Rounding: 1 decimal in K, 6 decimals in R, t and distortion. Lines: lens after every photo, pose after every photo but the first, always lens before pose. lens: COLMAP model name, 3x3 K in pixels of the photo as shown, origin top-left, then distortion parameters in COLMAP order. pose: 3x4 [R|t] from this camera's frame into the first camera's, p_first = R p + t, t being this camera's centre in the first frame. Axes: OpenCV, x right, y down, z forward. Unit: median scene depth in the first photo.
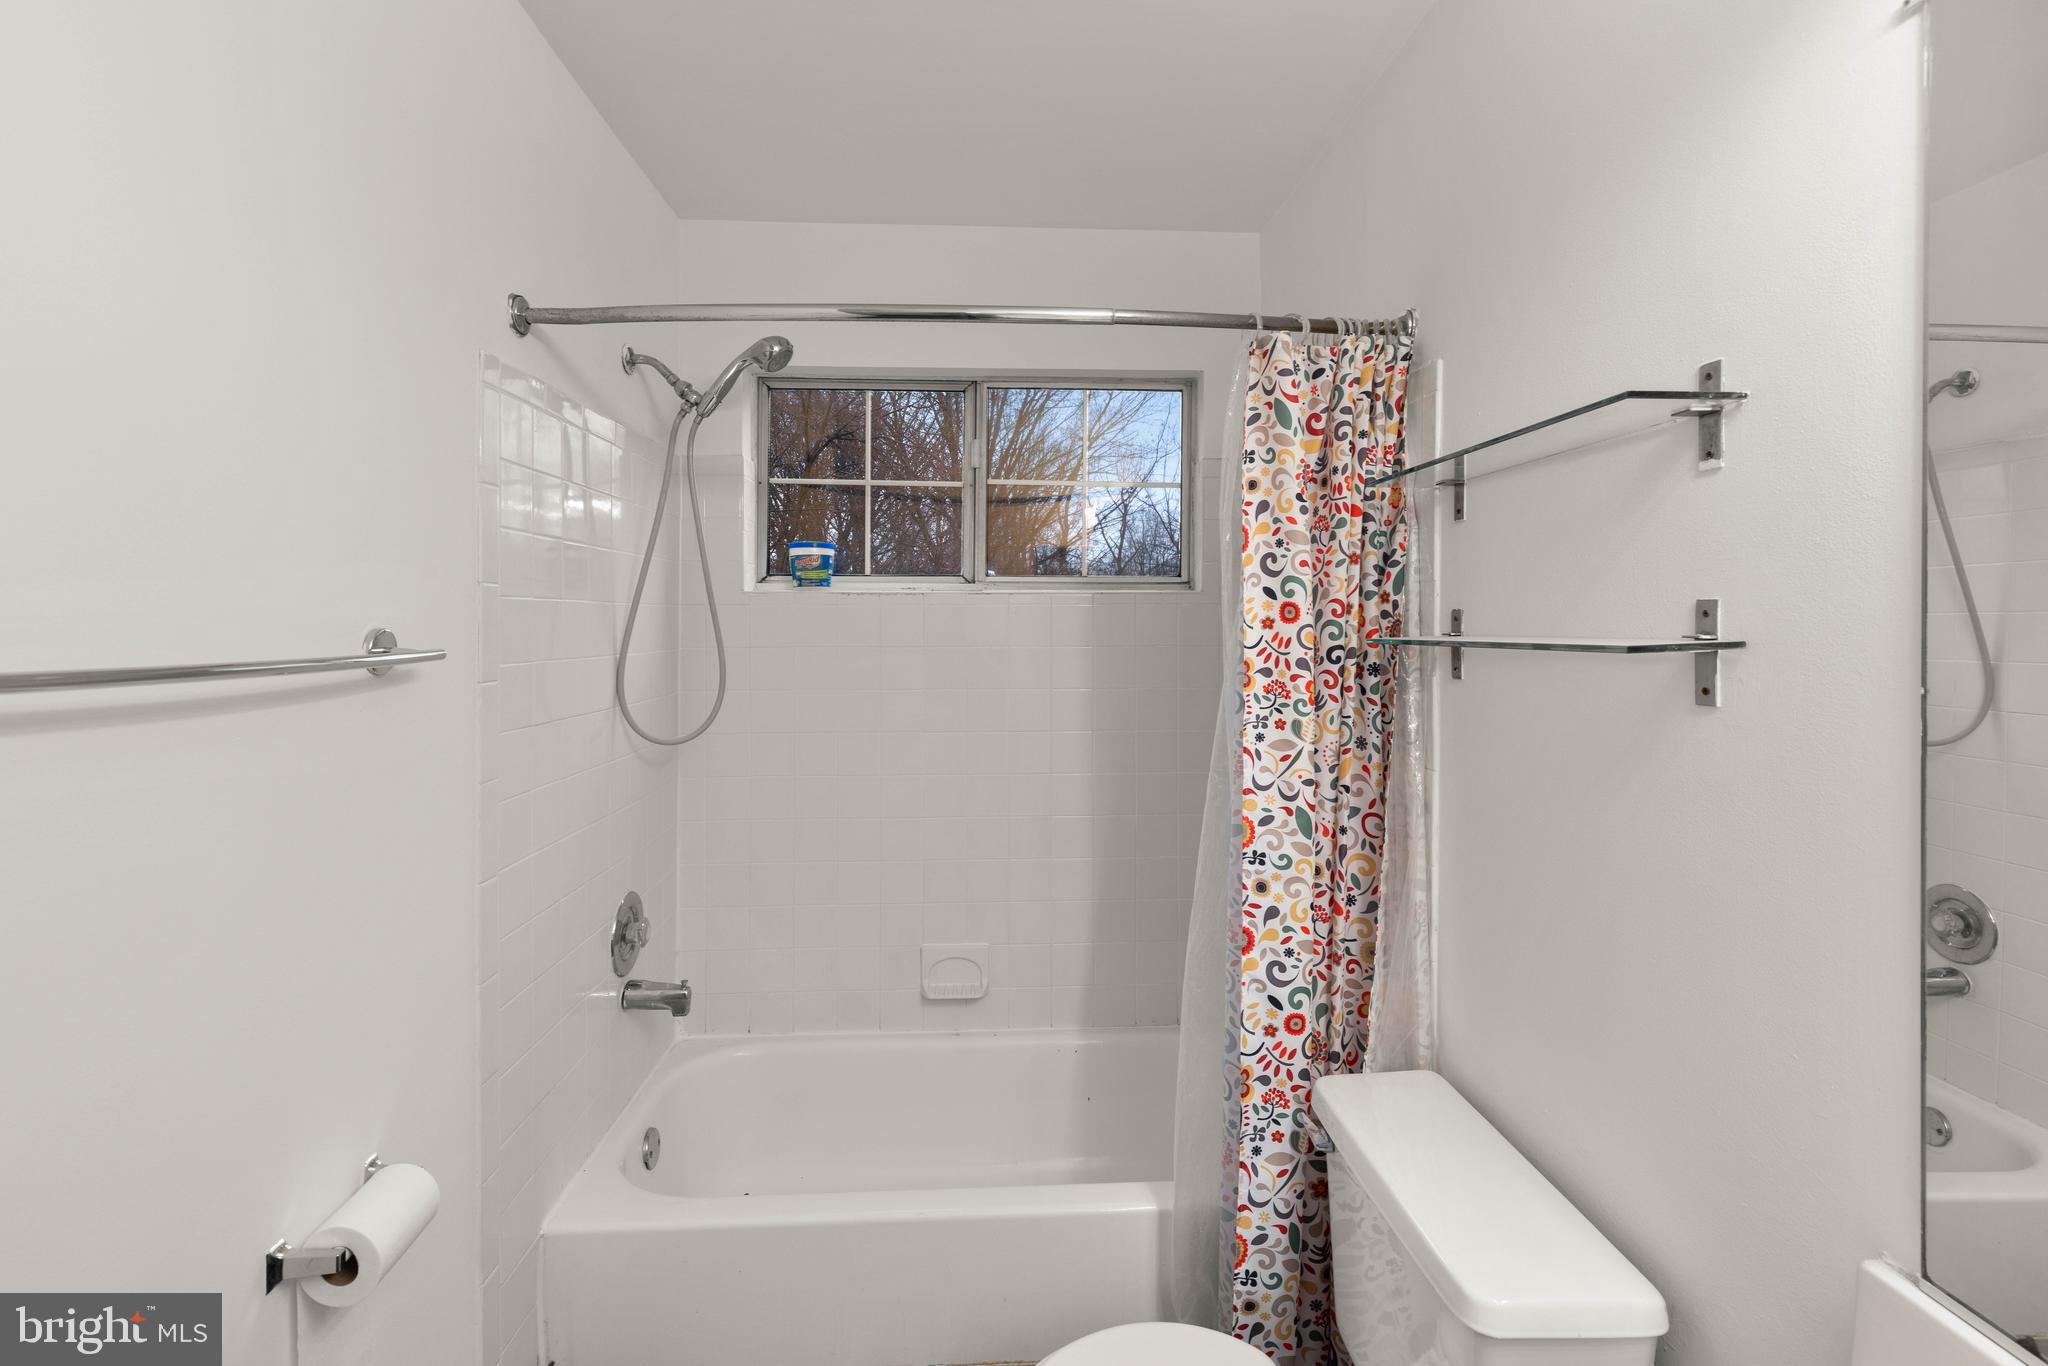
lens RADIAL K [[932.9, 0, 1024.4], [0, 932.9, 620.5], [0, 0, 1]] dist [0.004553, 0.000205]
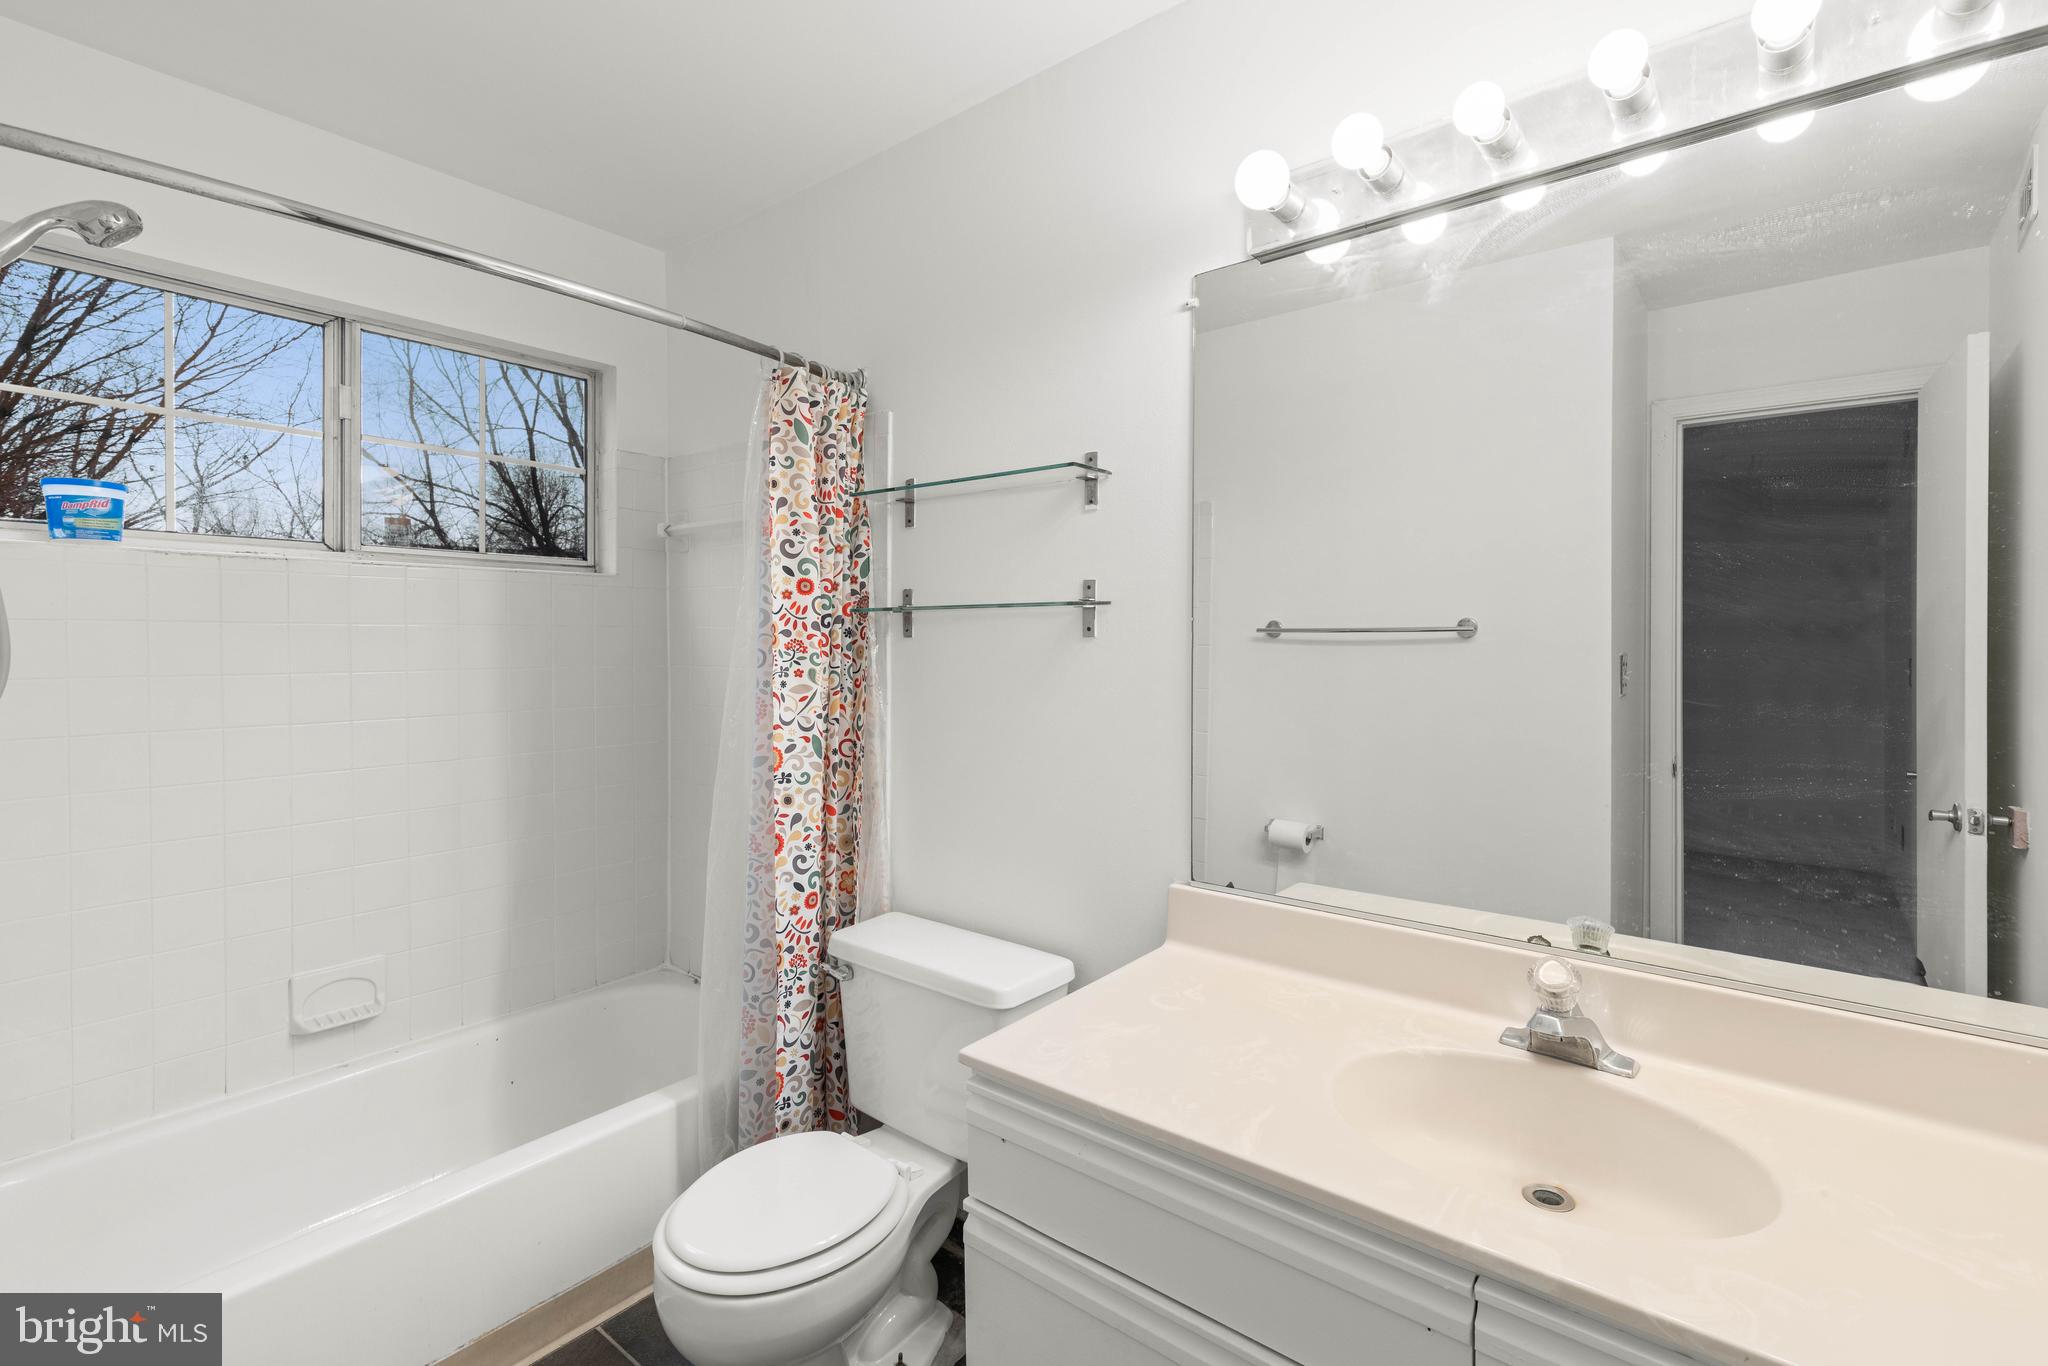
lens RADIAL K [[922.0, 0, 1037.0], [0, 922.0, 646.1], [0, 0, 1]] dist [0.004038, -0.000430]
pose [[0.659829, -0.003713, 0.751407, -0.462628], [-0.005608, 0.999936, 0.009865, 0.059405], [-0.751395, -0.010723, 0.659766, -0.085543]]
